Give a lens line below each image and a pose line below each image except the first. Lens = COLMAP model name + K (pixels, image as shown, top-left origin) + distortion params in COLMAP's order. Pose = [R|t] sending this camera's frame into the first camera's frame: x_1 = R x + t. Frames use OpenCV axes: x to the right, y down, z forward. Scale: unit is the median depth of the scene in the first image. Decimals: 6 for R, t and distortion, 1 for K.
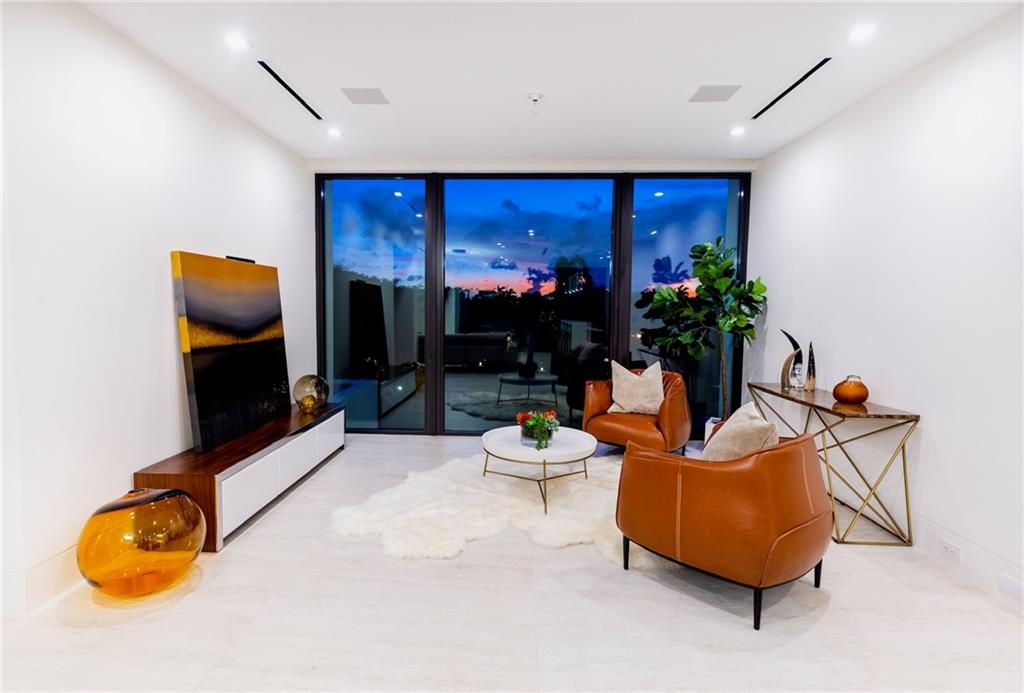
lens RADIAL K [[484.6, 0, 512.1], [0, 484.6, 345.6], [0, 0, 1]] dist [0.000108, 0.000132]
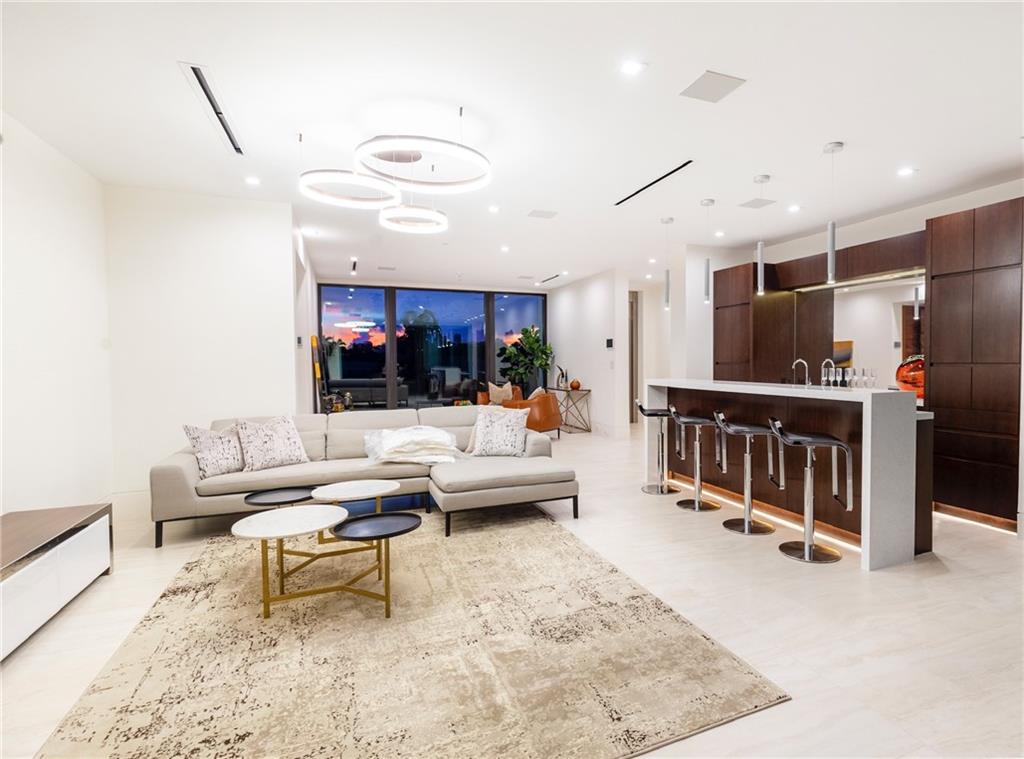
lens RADIAL K [[541.5, 0, 512.0], [0, 541.5, 378.0], [0, 0, 1]] dist [0.000136, -0.000001]
pose [[0.950823, -0.026821, 0.308570, -0.421673], [0.040326, 0.998484, -0.037470, 0.105672], [-0.307097, 0.048071, 0.950463, -1.266742]]
